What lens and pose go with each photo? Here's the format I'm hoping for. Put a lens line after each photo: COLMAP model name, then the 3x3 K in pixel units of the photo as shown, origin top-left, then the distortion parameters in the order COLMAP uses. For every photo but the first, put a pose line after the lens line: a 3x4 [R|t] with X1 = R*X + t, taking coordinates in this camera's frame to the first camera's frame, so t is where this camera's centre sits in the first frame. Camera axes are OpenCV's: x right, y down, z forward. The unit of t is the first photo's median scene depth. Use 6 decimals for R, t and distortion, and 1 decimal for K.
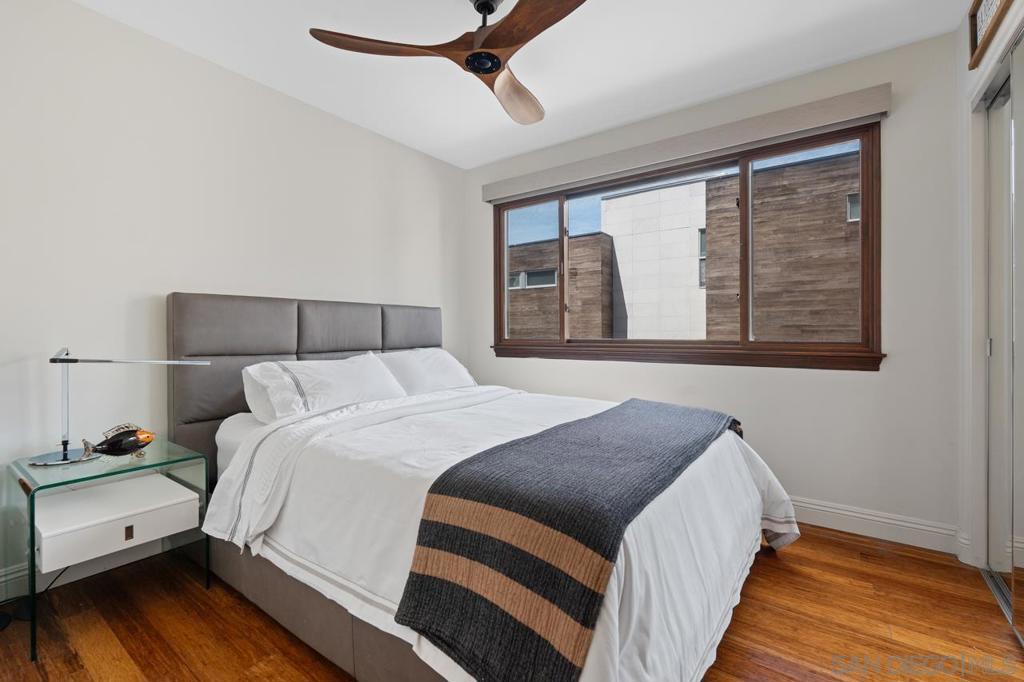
lens RADIAL K [[449.8, 0, 512.0], [0, 449.8, 341.0], [0, 0, 1]] dist [-0.000089, -0.000029]
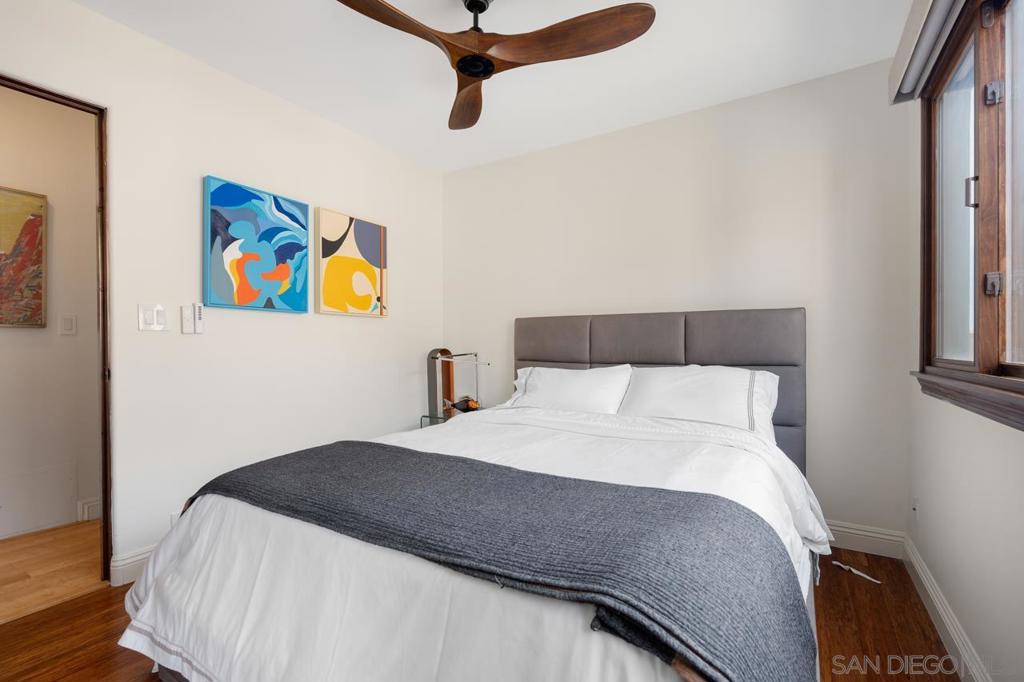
lens RADIAL K [[449.8, 0, 512.0], [0, 449.8, 341.0], [0, 0, 1]] dist [-0.000089, -0.000029]
pose [[0.063333, -0.003910, -0.997985, 0.649623], [-0.020995, 0.999766, -0.005250, -0.017870], [0.997772, 0.021285, 0.063236, 0.727138]]
